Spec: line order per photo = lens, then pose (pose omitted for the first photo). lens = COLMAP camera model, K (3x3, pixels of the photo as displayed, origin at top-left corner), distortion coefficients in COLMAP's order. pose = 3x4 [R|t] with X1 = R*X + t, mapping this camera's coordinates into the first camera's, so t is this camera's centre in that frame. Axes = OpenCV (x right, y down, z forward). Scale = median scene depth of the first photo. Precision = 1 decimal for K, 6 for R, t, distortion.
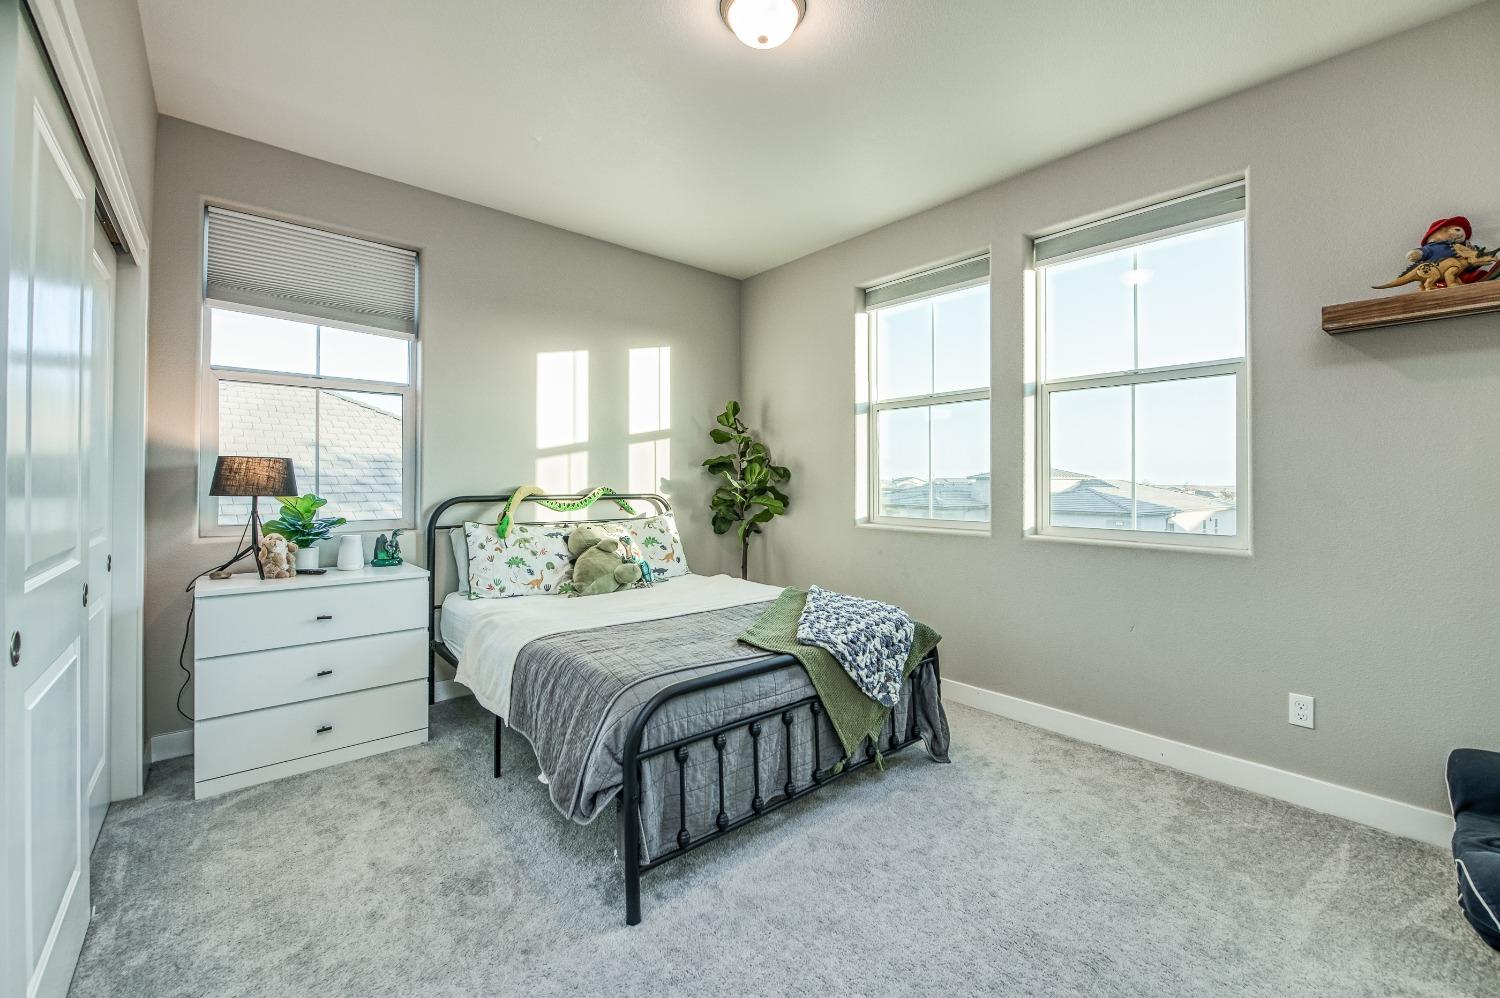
lens RADIAL K [[604.0, 0, 742.3], [0, 604.0, 478.4], [0, 0, 1]] dist [-0.000514, -0.000113]
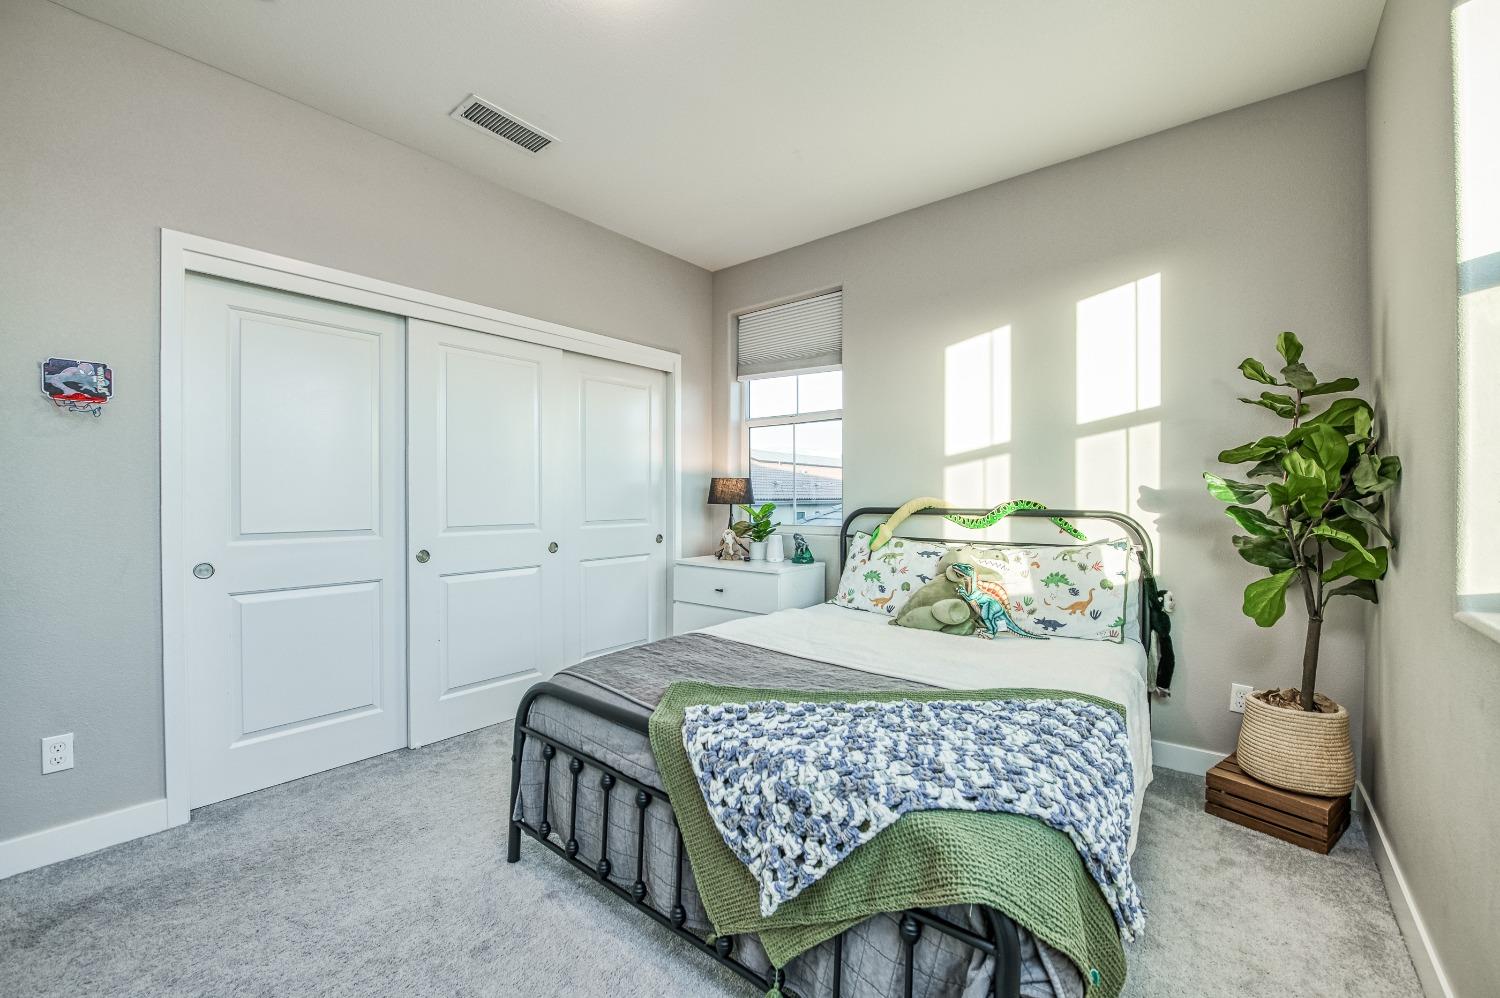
lens RADIAL K [[595.2, 0, 749.4], [0, 595.2, 503.6], [0, 0, 1]] dist [-0.021332, -0.000427]
pose [[0.178268, 0.008048, -0.983949, 0.458107], [0.004713, 0.999948, 0.009033, 0.011387], [0.983971, -0.006247, 0.178221, 0.557086]]
